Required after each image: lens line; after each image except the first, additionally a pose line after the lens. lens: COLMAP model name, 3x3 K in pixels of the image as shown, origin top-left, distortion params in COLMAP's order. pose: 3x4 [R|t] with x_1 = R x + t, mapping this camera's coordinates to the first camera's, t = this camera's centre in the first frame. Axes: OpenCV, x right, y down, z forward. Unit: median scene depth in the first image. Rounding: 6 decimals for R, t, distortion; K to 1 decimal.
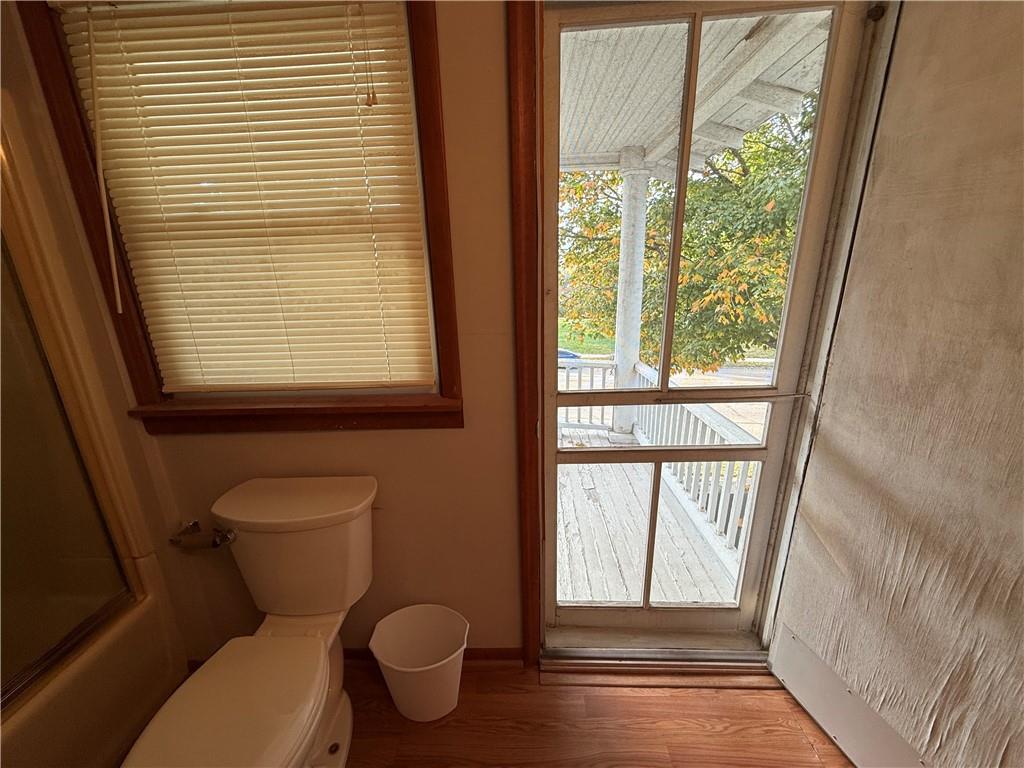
lens RADIAL K [[408.3, 0, 511.4], [0, 408.3, 377.7], [0, 0, 1]] dist [-0.000763, 0.000090]
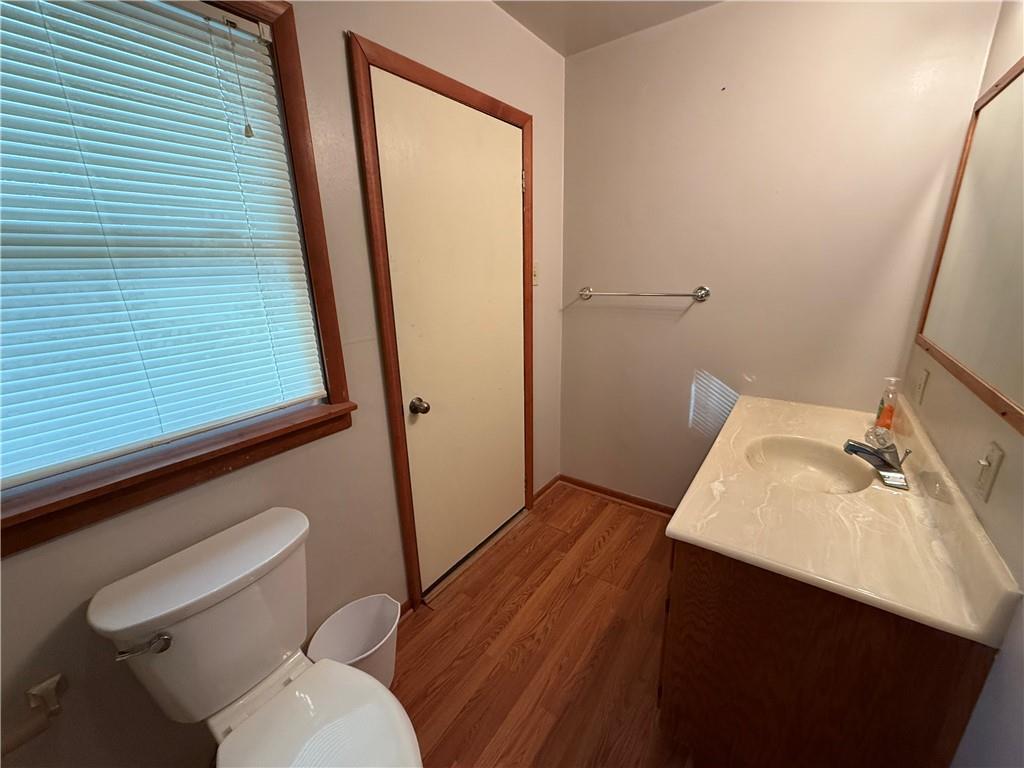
lens RADIAL K [[408.3, 0, 511.4], [0, 408.3, 388.1], [0, 0, 1]] dist [-0.000763, 0.000090]
pose [[0.552560, -0.226655, 0.802063, -0.837959], [0.246549, 0.963697, 0.102478, 0.012250], [-0.796173, 0.141122, 0.588382, -0.056524]]
